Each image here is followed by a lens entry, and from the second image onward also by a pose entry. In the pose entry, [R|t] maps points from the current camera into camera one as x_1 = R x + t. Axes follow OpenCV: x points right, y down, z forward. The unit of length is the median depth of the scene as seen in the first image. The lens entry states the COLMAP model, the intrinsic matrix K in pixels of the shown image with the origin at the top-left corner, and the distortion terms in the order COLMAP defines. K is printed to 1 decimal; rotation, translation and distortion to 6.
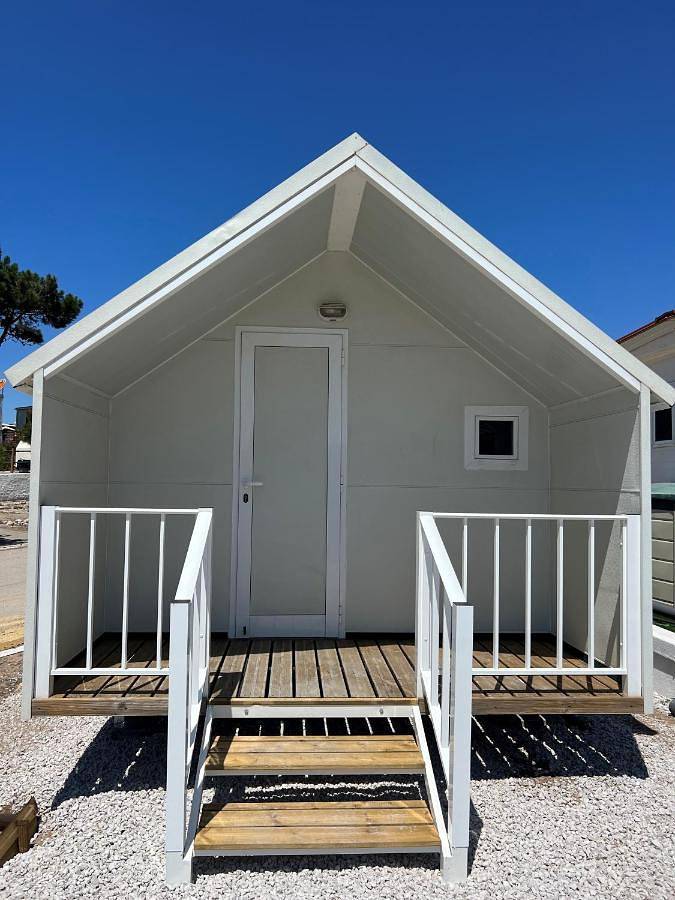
lens RADIAL K [[673.3, 0, 337.2], [0, 673.3, 470.0], [0, 0, 1]] dist [0.066589, 0.000235]
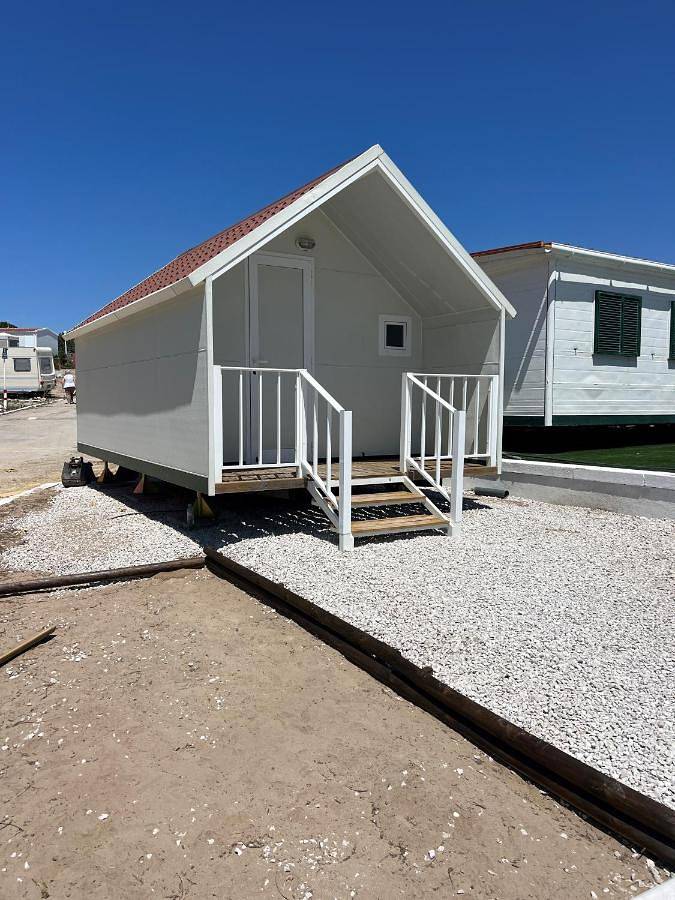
lens RADIAL K [[673.3, 0, 337.2], [0, 673.3, 470.0], [0, 0, 1]] dist [0.066589, 0.000235]
pose [[0.886163, -0.058799, 0.459628, -0.877907], [0.002629, 0.992538, 0.121905, 0.100165], [-0.463366, -0.106820, 0.879705, -0.522116]]
